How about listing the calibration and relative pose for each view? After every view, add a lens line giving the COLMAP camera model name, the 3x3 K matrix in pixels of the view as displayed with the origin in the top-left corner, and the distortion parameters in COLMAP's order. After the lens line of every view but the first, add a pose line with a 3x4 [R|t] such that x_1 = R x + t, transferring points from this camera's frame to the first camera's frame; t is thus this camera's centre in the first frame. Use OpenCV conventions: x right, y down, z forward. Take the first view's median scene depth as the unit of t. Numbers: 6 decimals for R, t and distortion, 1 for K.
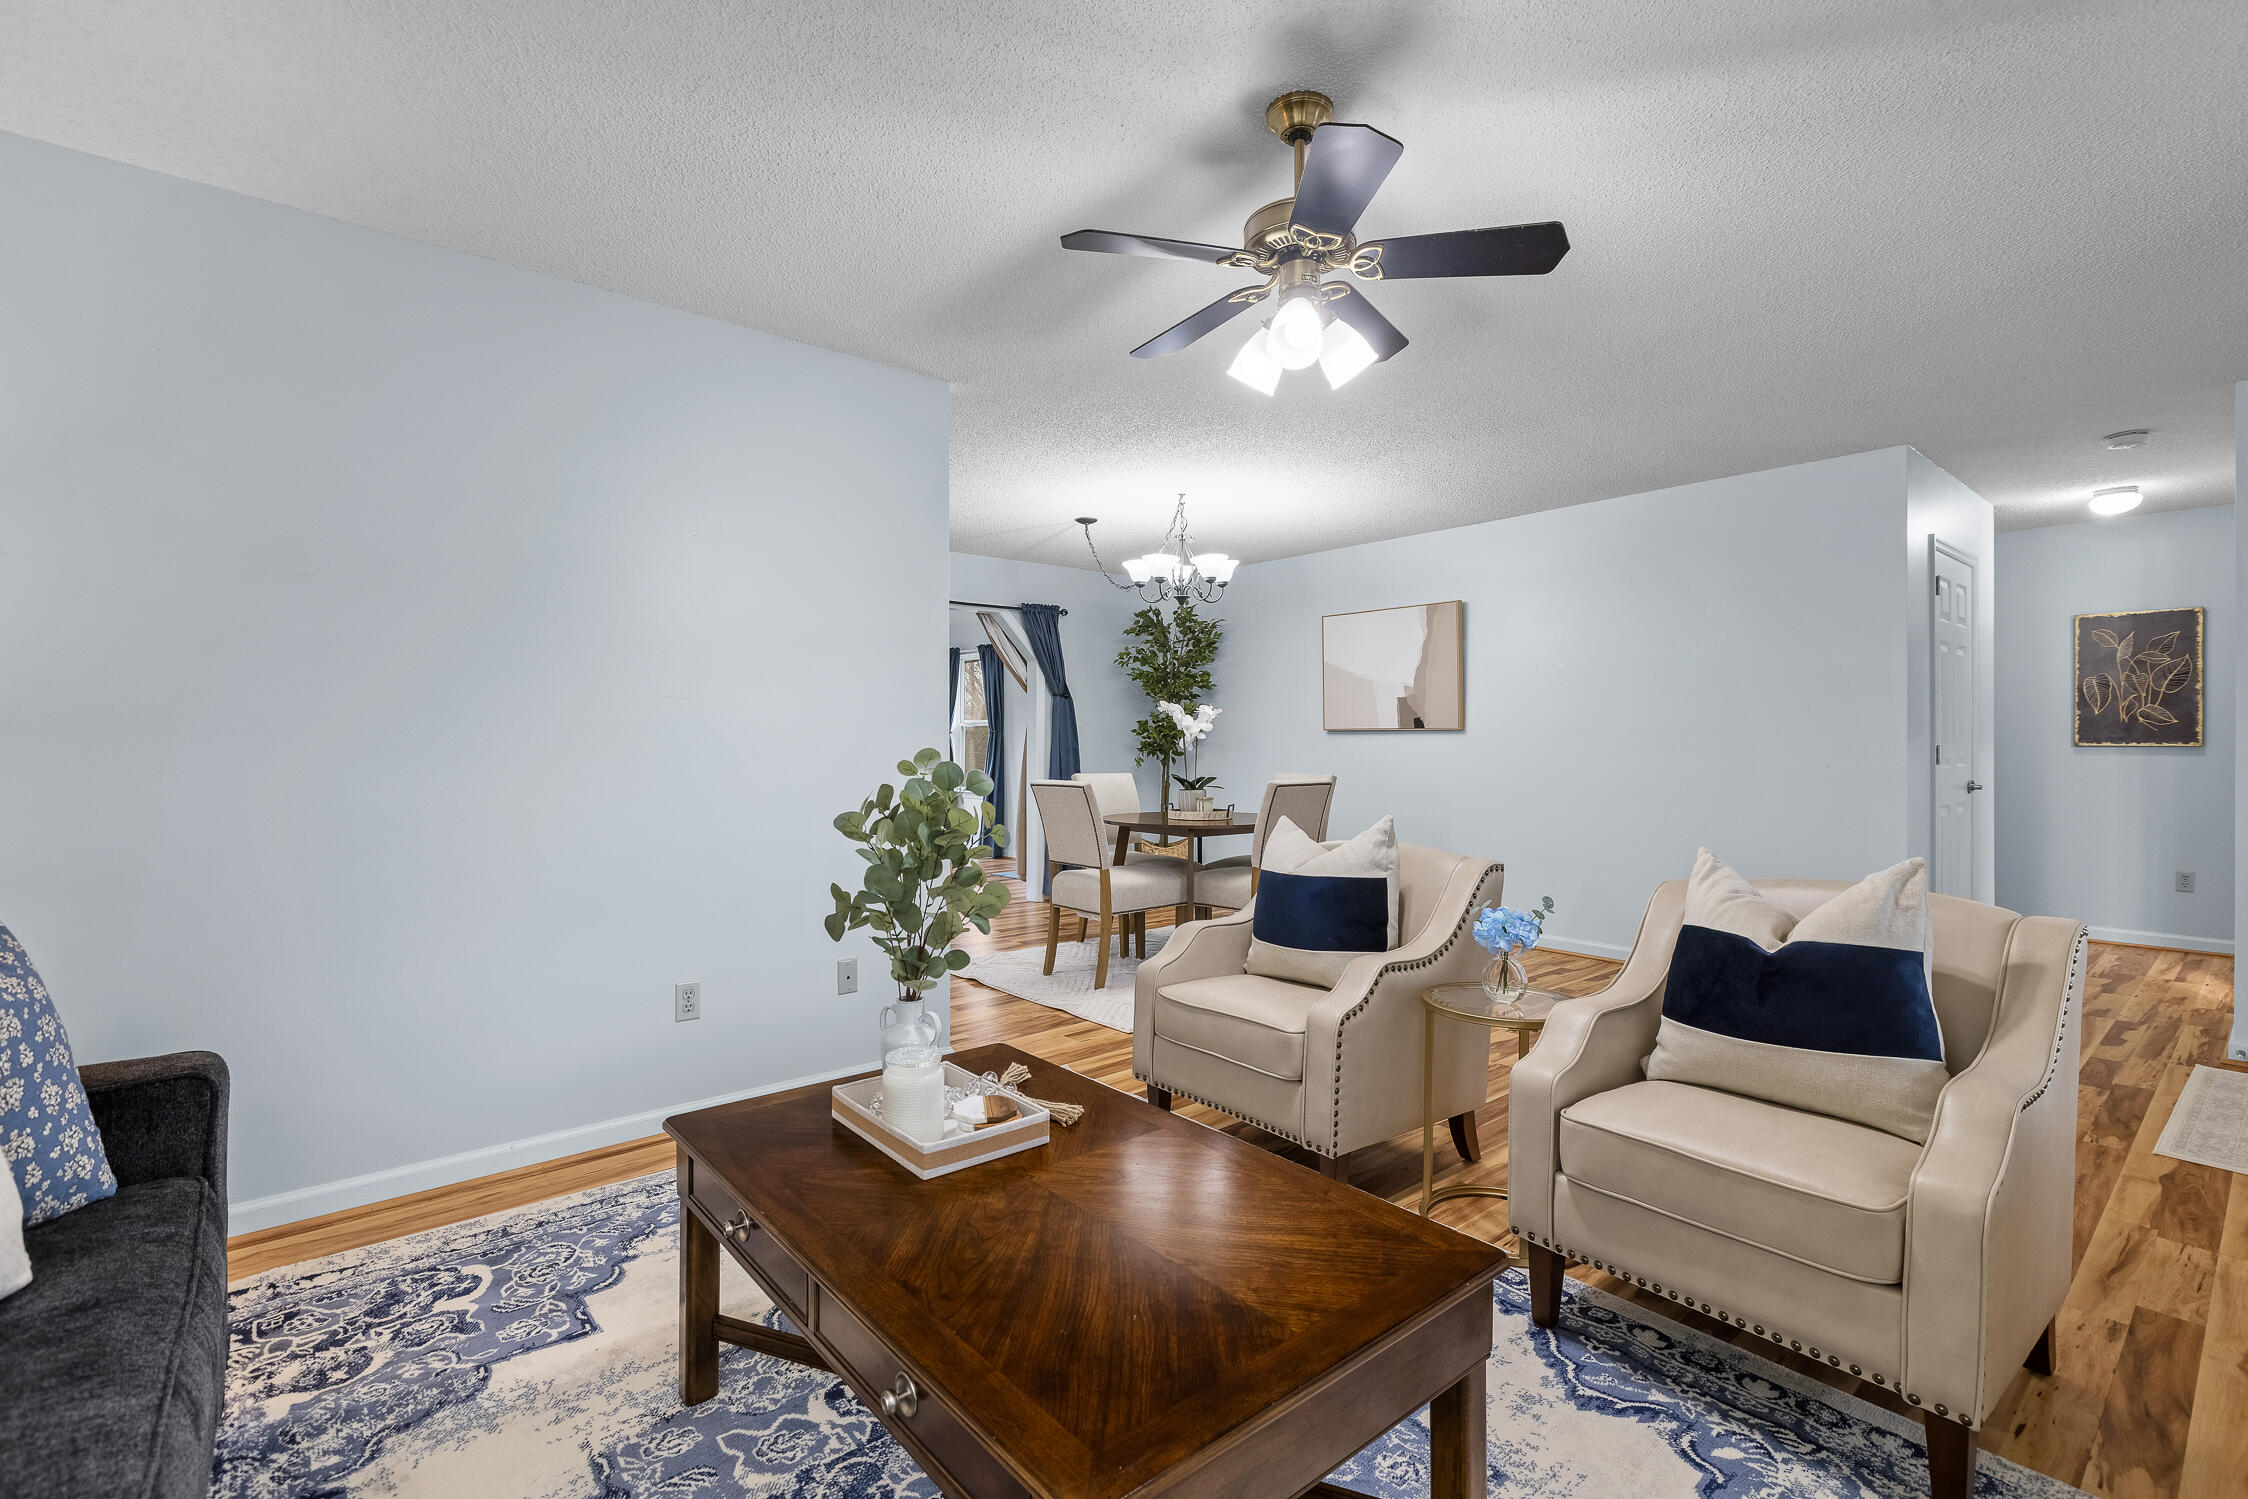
lens RADIAL K [[1004.8, 0, 1108.6], [0, 1004.8, 743.0], [0, 0, 1]] dist [0.001037, -0.000994]
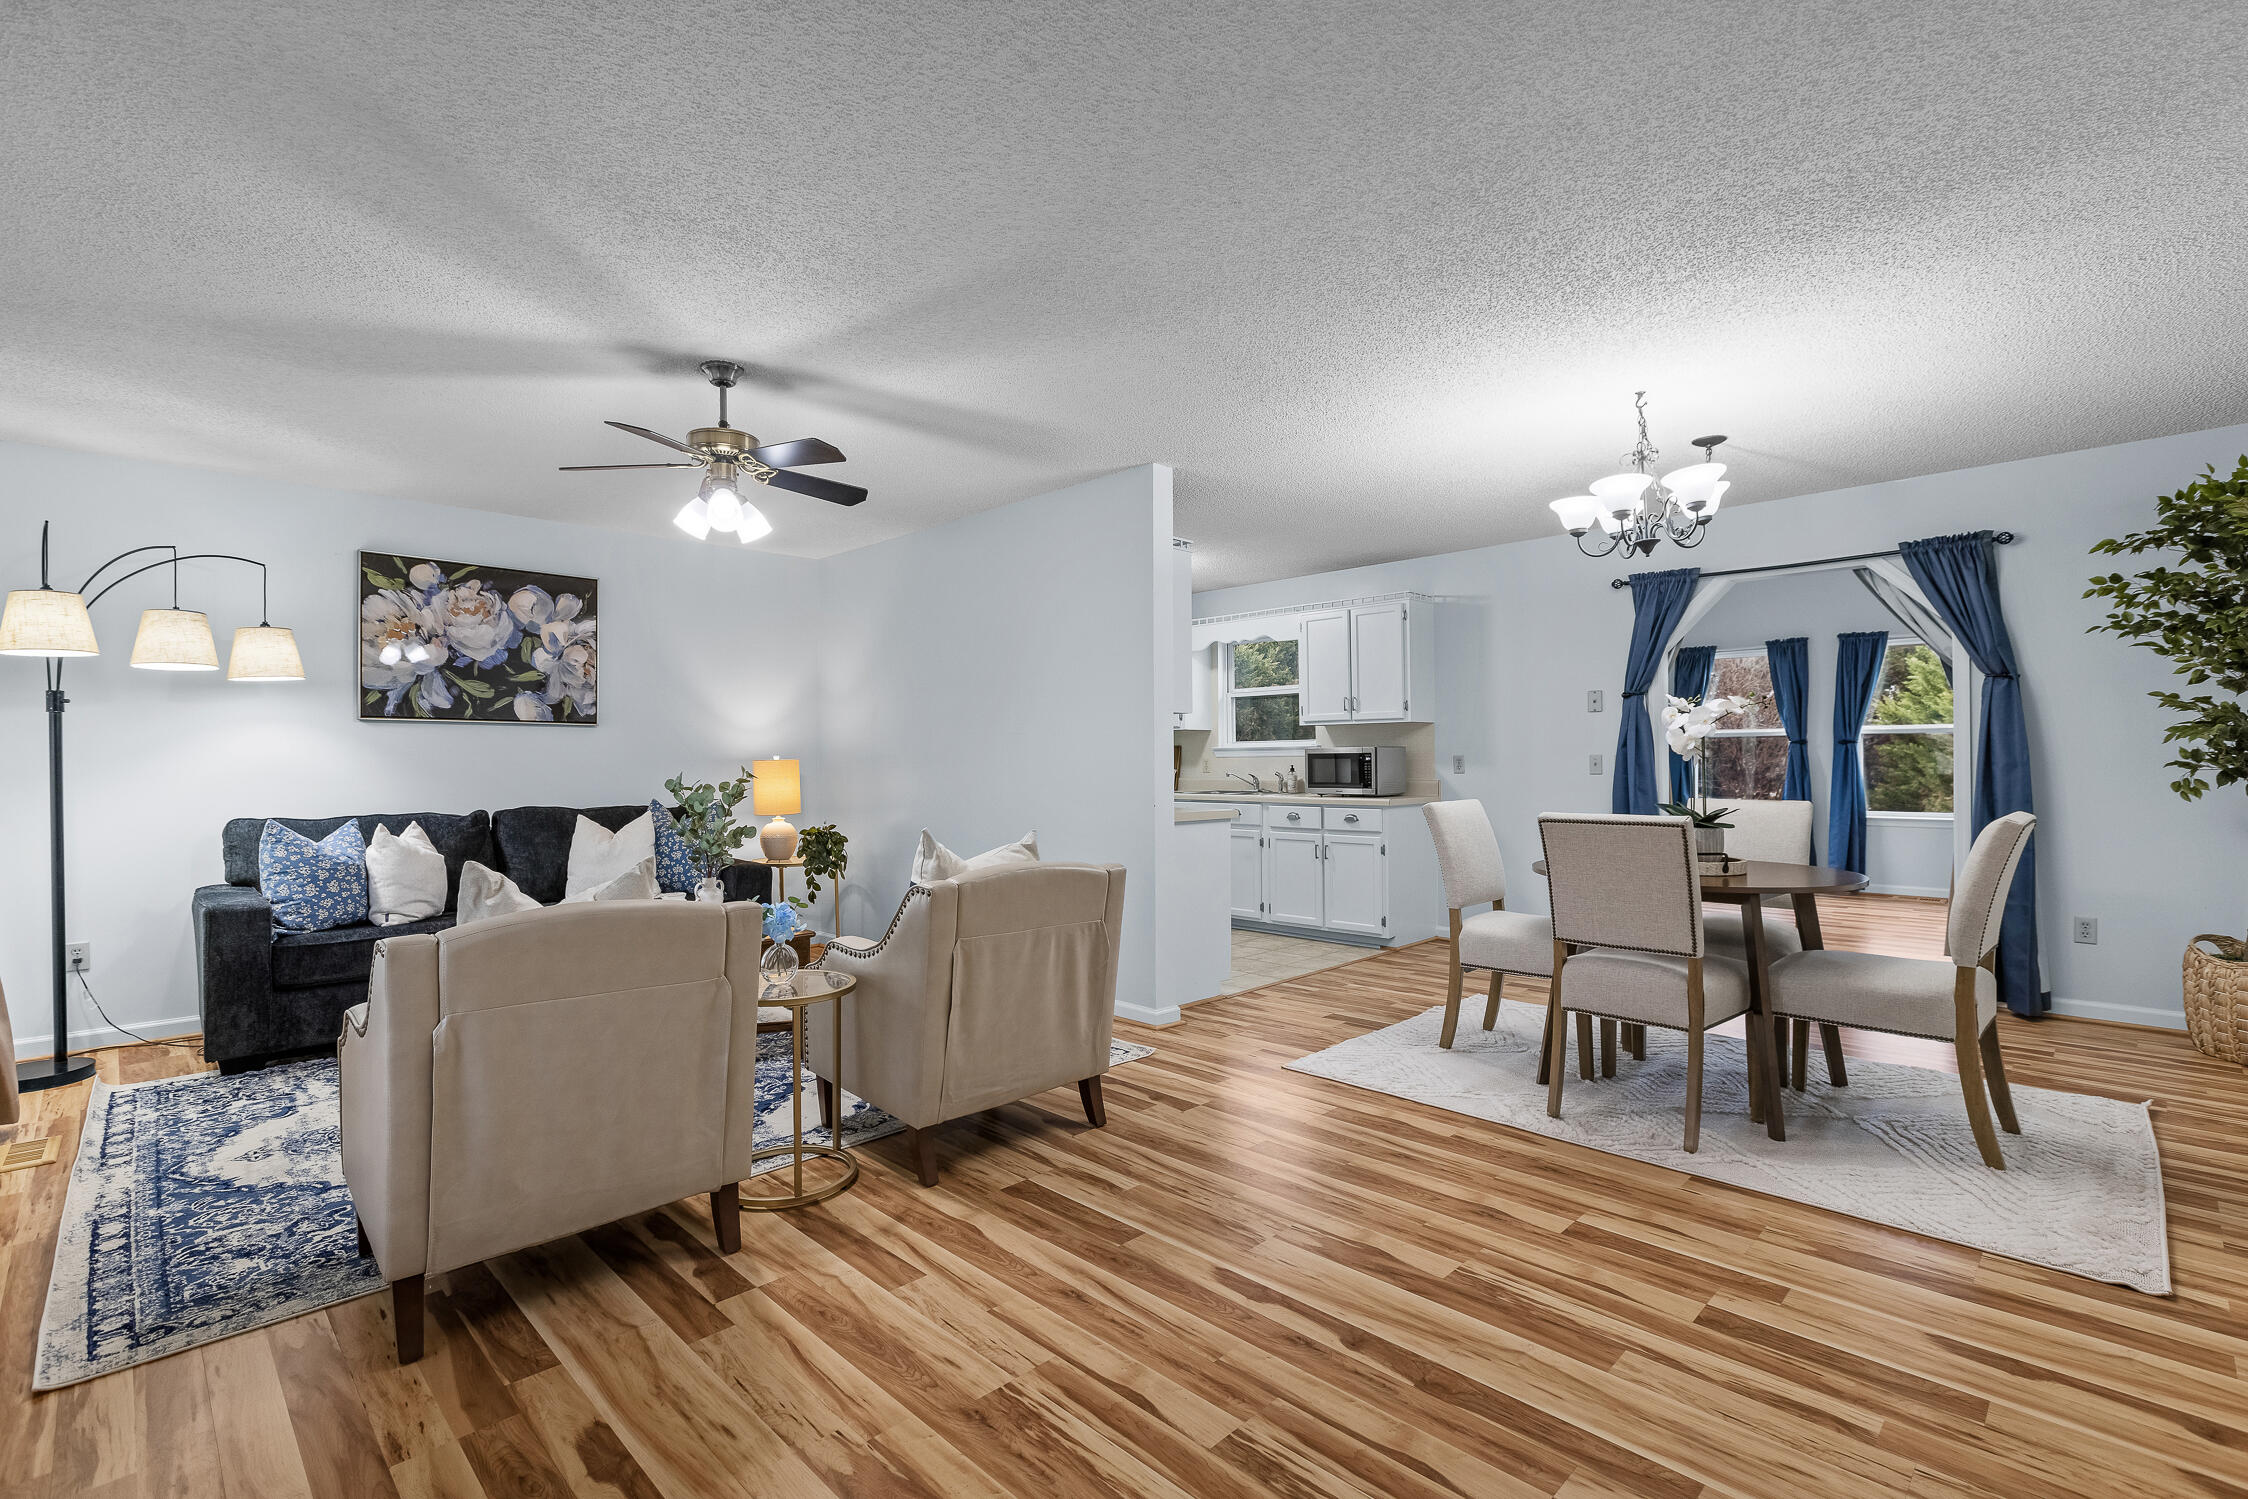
lens RADIAL K [[1004.8, 0, 1114.5], [0, 1004.8, 757.5], [0, 0, 1]] dist [0.001037, -0.000994]
pose [[0.086793, -0.004434, -0.996216, 0.719734], [0.006543, 0.999971, -0.003881, 0.001065], [0.996205, -0.006181, 0.086820, 0.582189]]
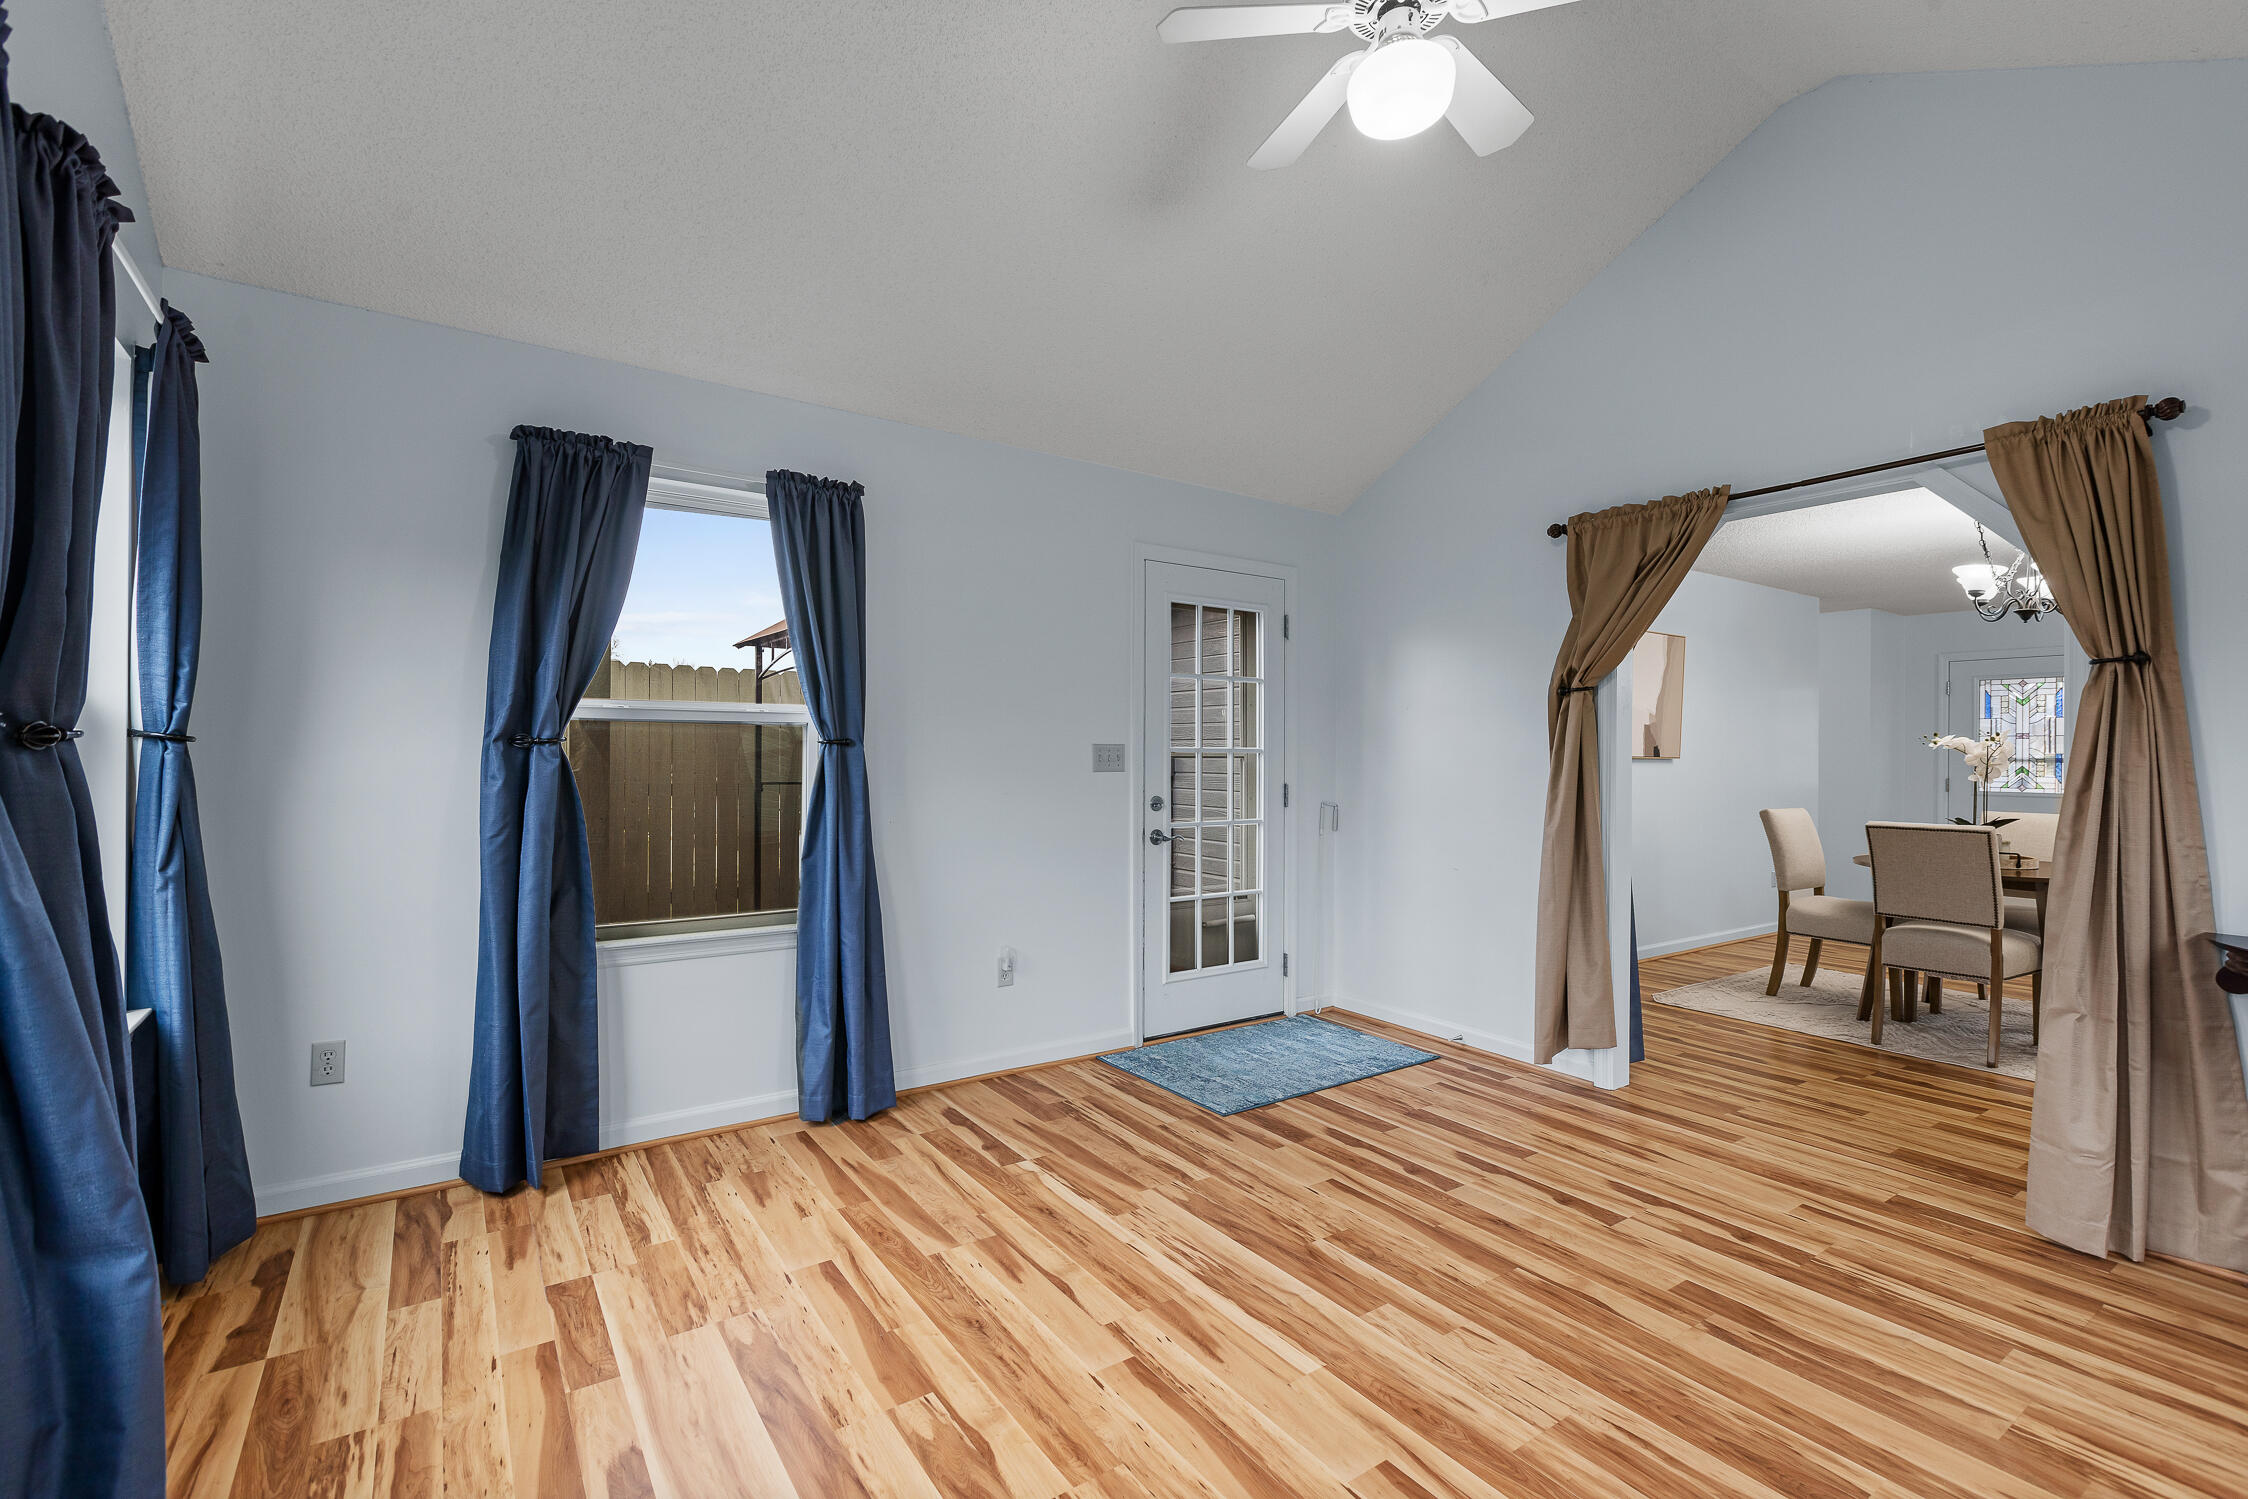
lens RADIAL K [[1004.8, 0, 1115.2], [0, 1004.8, 754.3], [0, 0, 1]] dist [0.001037, -0.000994]
pose [[0.085504, -0.002407, 0.996335, -0.856943], [-0.006862, 0.999972, 0.003005, -0.019624], [-0.996314, -0.007094, 0.085486, 1.708621]]
